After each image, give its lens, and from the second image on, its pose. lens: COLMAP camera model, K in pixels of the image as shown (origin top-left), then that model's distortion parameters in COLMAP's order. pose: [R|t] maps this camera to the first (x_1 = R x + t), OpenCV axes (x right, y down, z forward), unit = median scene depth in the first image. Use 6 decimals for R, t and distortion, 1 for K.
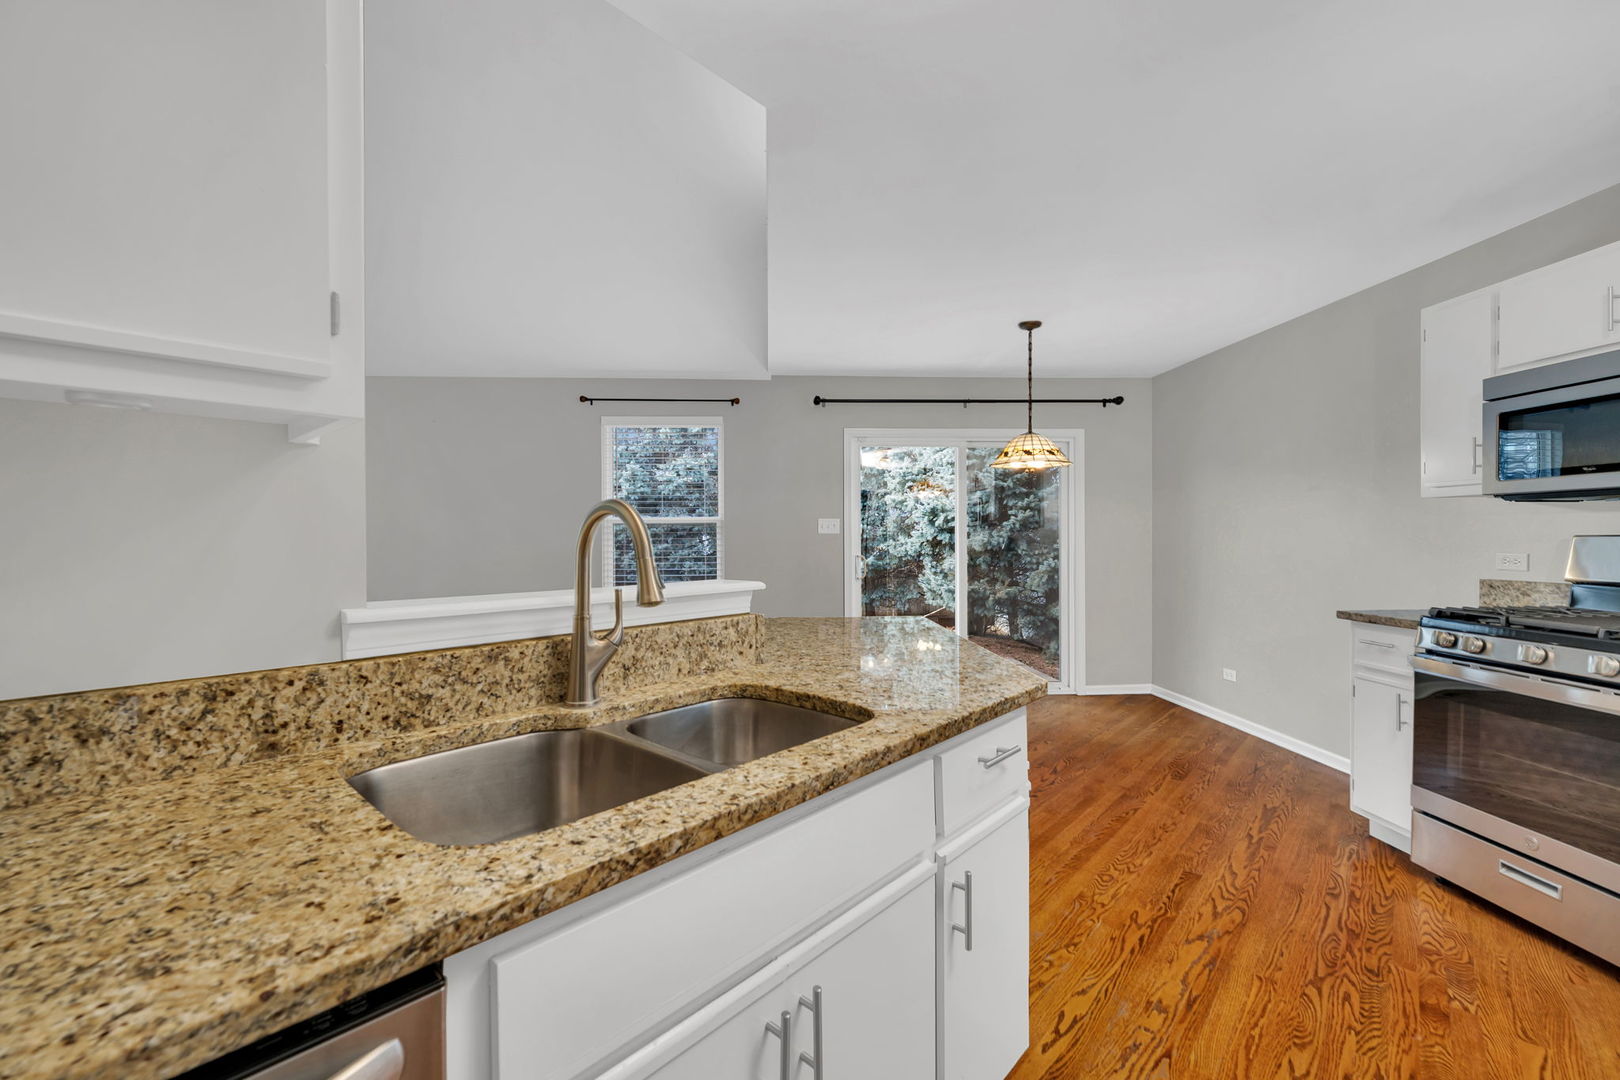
lens RADIAL K [[664.0, 0, 812.3], [0, 664.0, 544.3], [0, 0, 1]] dist [0.002681, 0.000278]
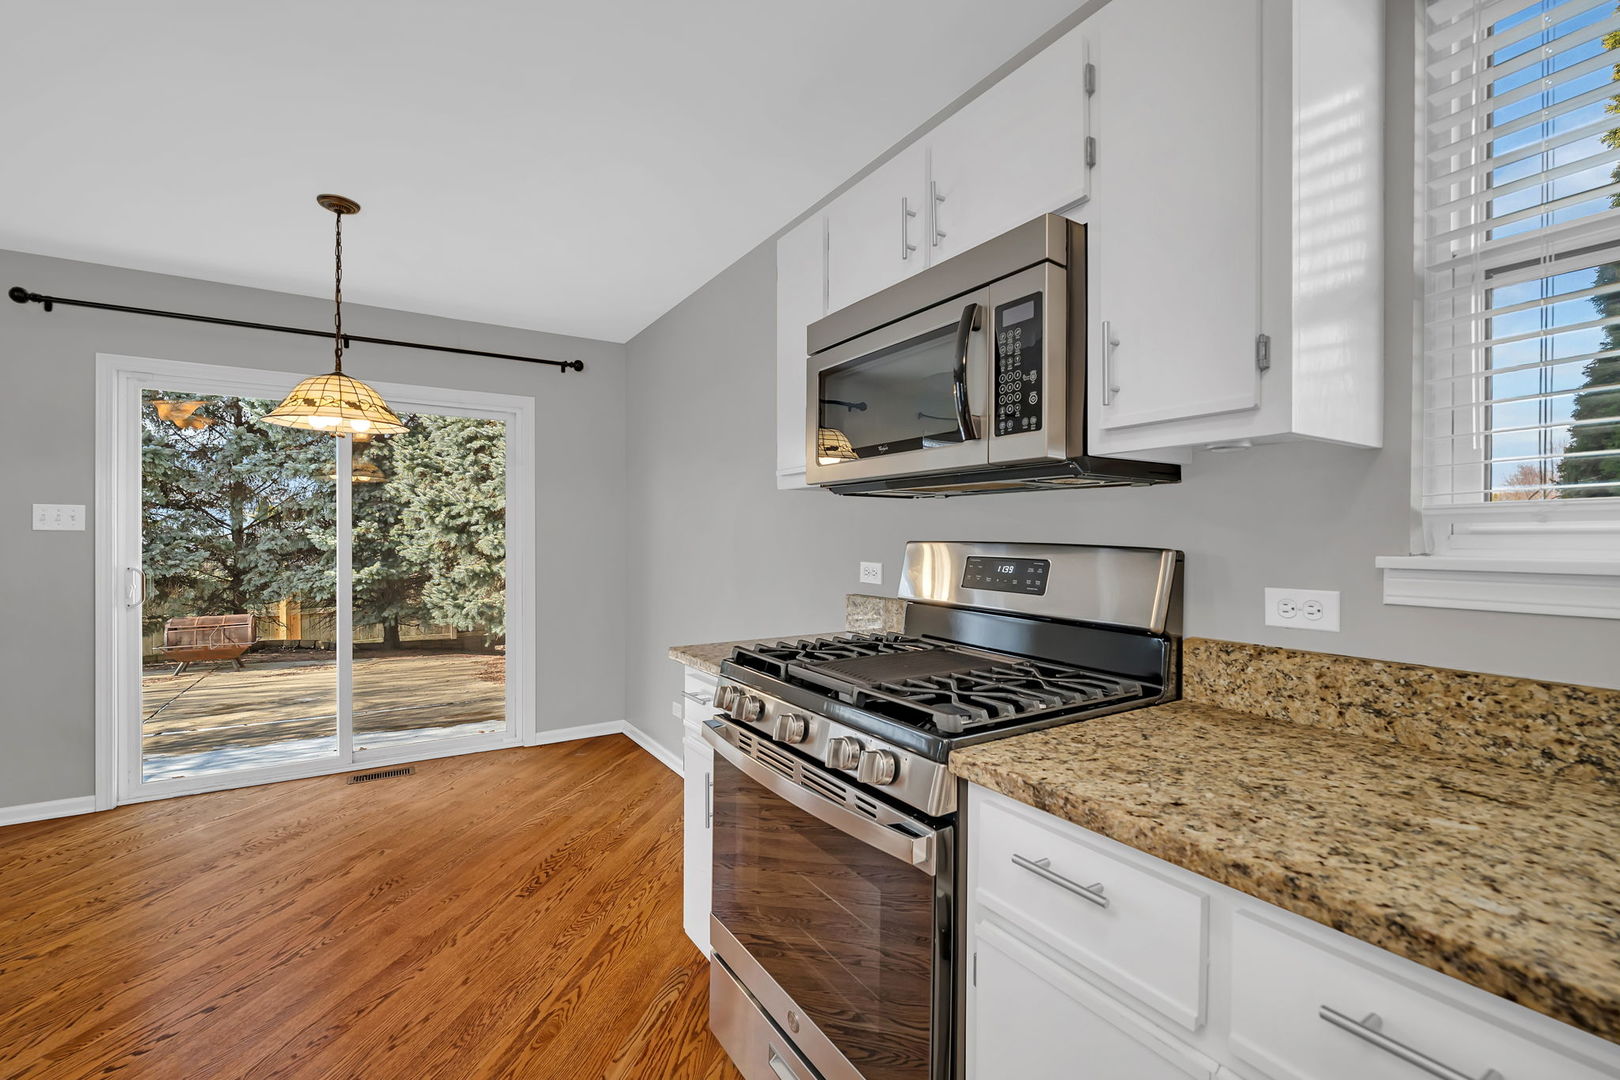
lens RADIAL K [[664.0, 0, 809.1], [0, 664.0, 538.3], [0, 0, 1]] dist [0.002681, 0.000278]
pose [[0.882977, 0.005376, 0.469386, 0.361244], [-0.000570, 0.999946, -0.010380, -0.004156], [-0.469416, 0.008897, 0.882932, 0.193910]]
